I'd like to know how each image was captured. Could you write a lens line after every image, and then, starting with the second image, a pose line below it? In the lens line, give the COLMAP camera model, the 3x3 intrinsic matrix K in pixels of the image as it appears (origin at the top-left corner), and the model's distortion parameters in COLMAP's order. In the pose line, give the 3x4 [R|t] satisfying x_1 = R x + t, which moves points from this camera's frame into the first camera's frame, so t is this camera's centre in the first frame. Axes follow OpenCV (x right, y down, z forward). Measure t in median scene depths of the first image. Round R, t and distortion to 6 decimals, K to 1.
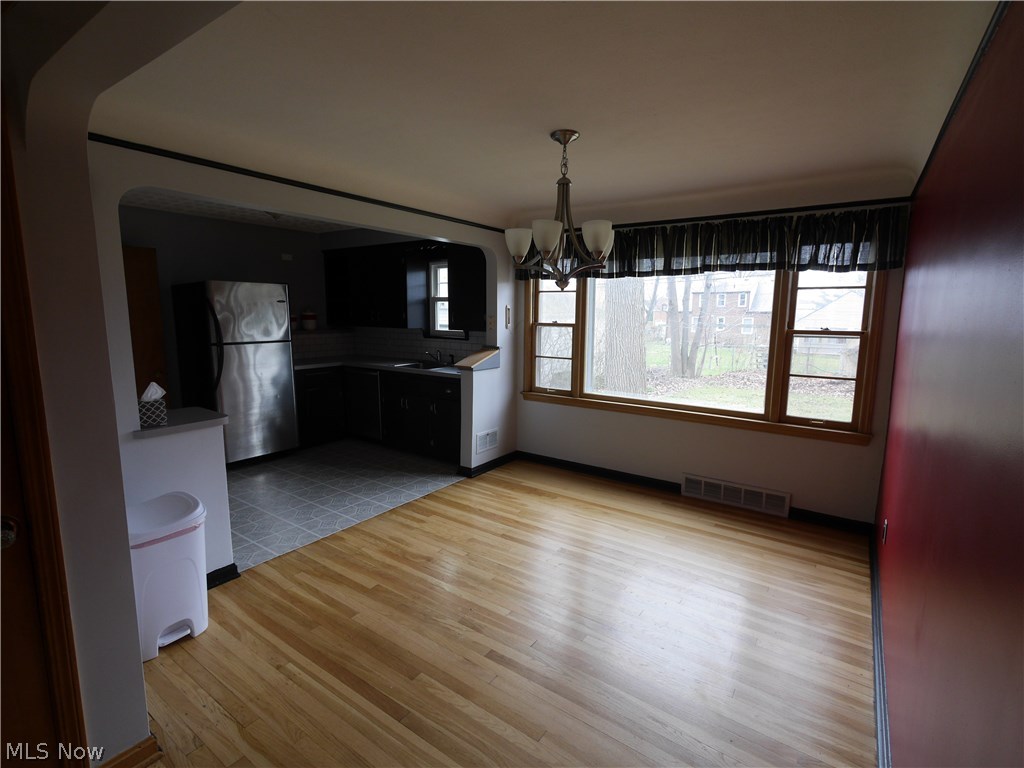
lens RADIAL K [[491.9, 0, 513.2], [0, 491.9, 381.9], [0, 0, 1]] dist [-0.000240, -0.000067]
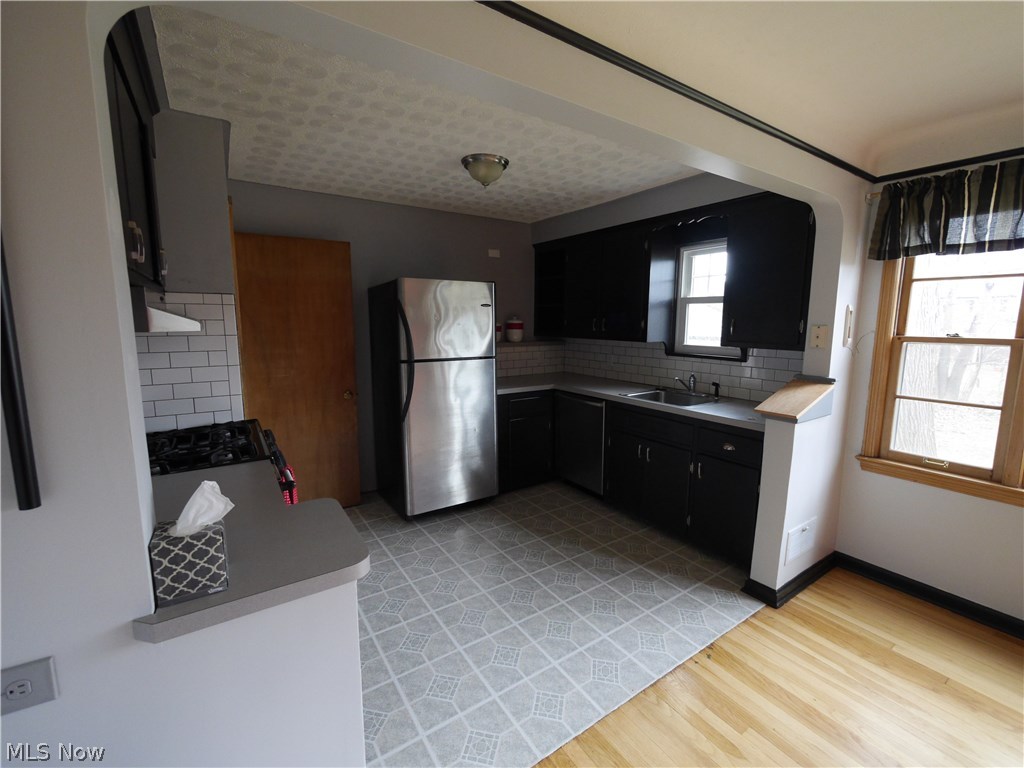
lens RADIAL K [[443.9, 0, 512.0], [0, 443.9, 384.0], [0, 0, 1]] dist [-0.001919, -0.000047]
pose [[0.932191, 0.047070, -0.358893, -0.186746], [-0.047601, 0.998839, 0.007364, -0.050578], [0.358823, 0.010219, 0.933350, 0.385269]]
